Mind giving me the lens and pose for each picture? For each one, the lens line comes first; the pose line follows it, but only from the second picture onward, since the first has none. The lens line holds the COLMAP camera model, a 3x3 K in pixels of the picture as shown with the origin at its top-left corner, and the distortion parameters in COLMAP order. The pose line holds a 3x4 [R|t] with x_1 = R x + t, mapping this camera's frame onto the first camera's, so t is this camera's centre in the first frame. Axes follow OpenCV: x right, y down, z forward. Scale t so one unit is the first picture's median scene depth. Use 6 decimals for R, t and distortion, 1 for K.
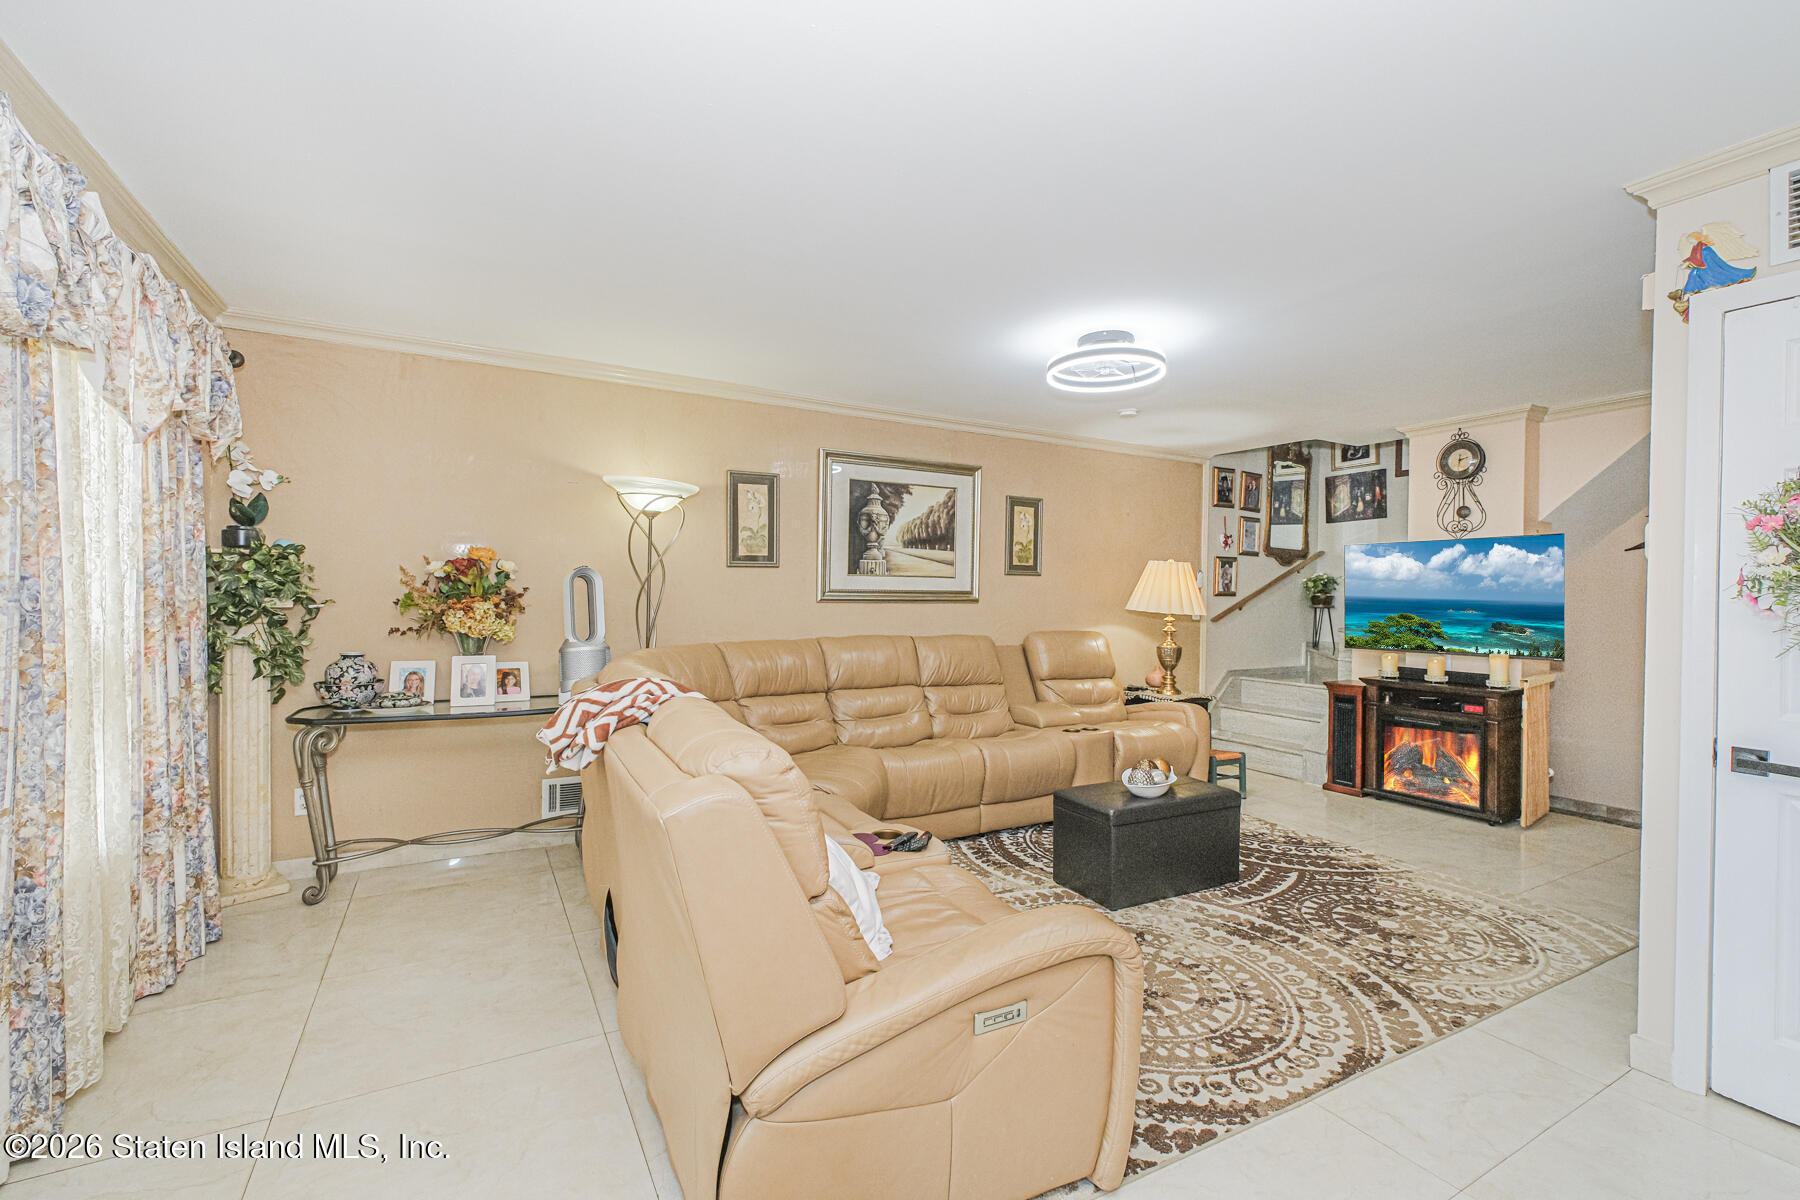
lens RADIAL K [[776.5, 0, 901.7], [0, 776.5, 592.4], [0, 0, 1]] dist [-0.002013, -0.000418]
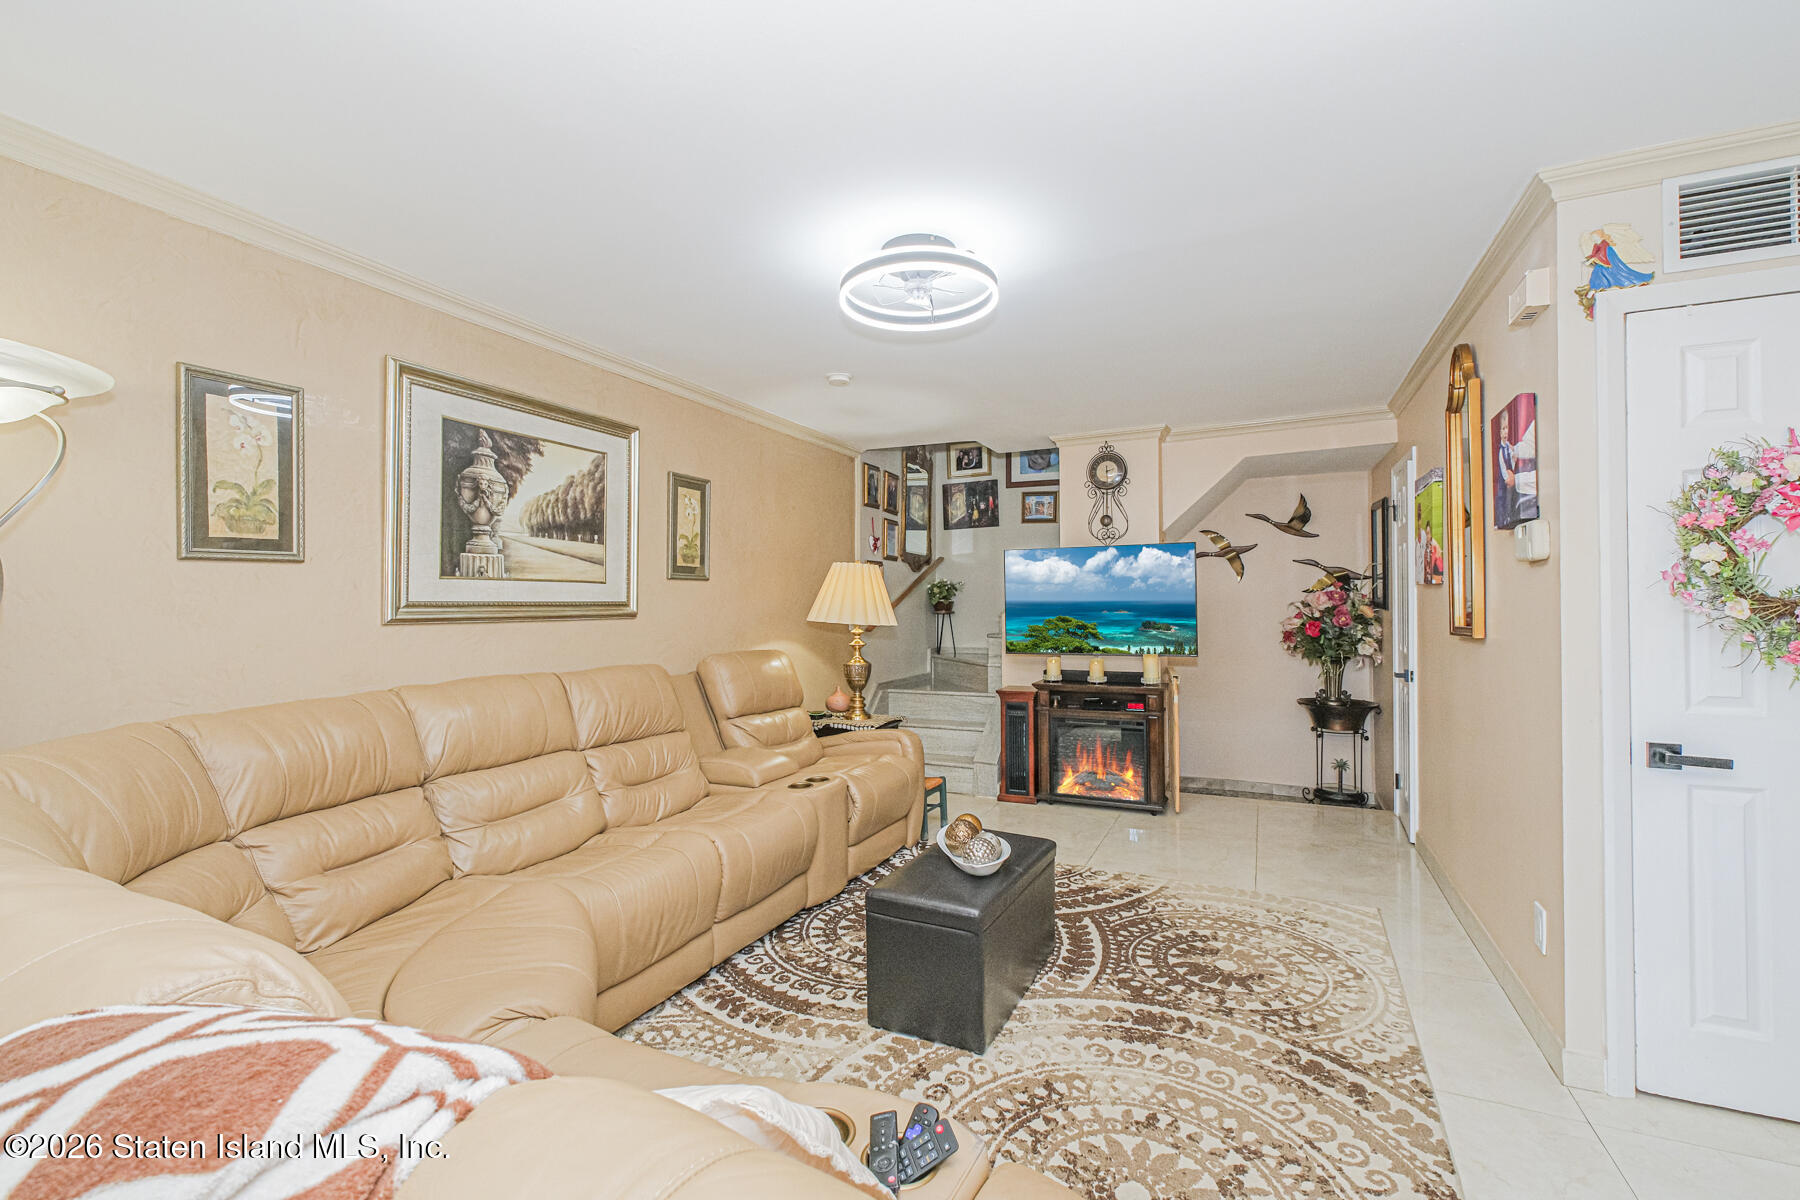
lens RADIAL K [[776.5, 0, 901.7], [0, 776.5, 592.4], [0, 0, 1]] dist [-0.002013, -0.000418]
pose [[0.814375, -0.008119, 0.580282, -0.124820], [0.015393, 0.999853, -0.007613, -0.001290], [-0.580135, 0.015132, 0.814380, 0.306828]]
